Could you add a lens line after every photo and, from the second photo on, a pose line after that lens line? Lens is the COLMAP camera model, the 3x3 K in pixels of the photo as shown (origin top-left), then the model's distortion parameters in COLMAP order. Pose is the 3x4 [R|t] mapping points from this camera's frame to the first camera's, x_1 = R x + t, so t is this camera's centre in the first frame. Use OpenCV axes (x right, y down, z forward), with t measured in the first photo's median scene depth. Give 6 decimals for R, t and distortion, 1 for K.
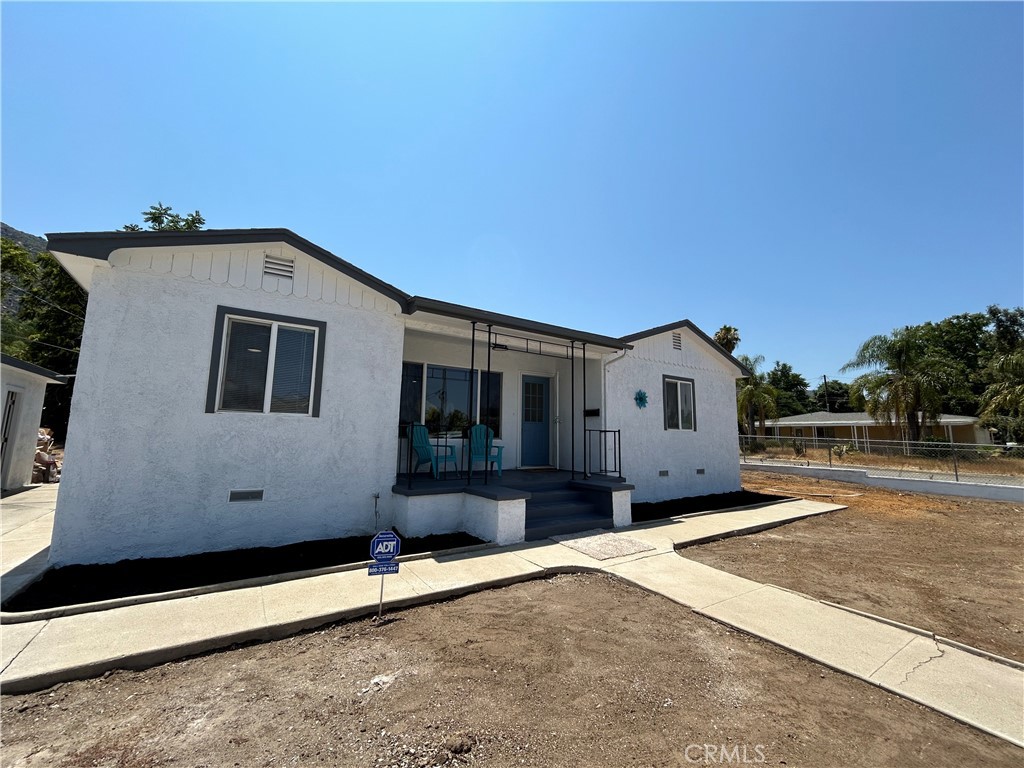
lens RADIAL K [[410.9, 0, 508.5], [0, 410.9, 383.5], [0, 0, 1]] dist [-0.000810, 0.000419]
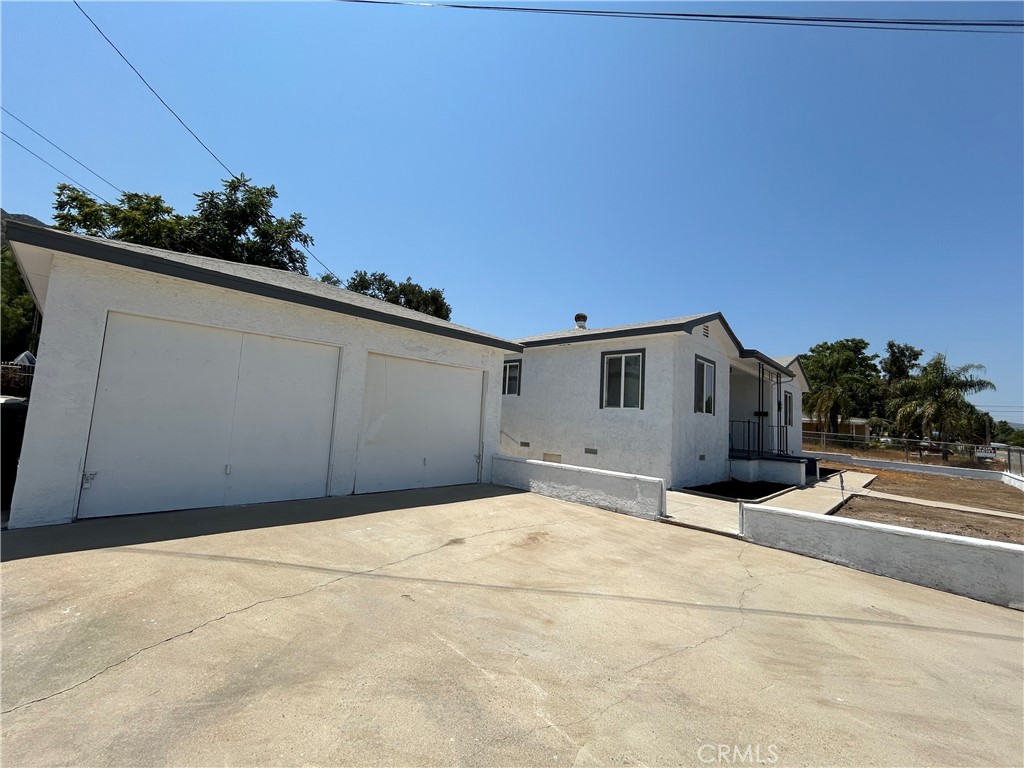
lens RADIAL K [[410.9, 0, 512.5], [0, 410.9, 380.3], [0, 0, 1]] dist [-0.000810, 0.000419]
pose [[0.978120, 0.060893, 0.198930, -1.417348], [-0.068833, 0.997074, 0.033240, -0.058928], [-0.196323, -0.046205, 0.979450, -0.484698]]
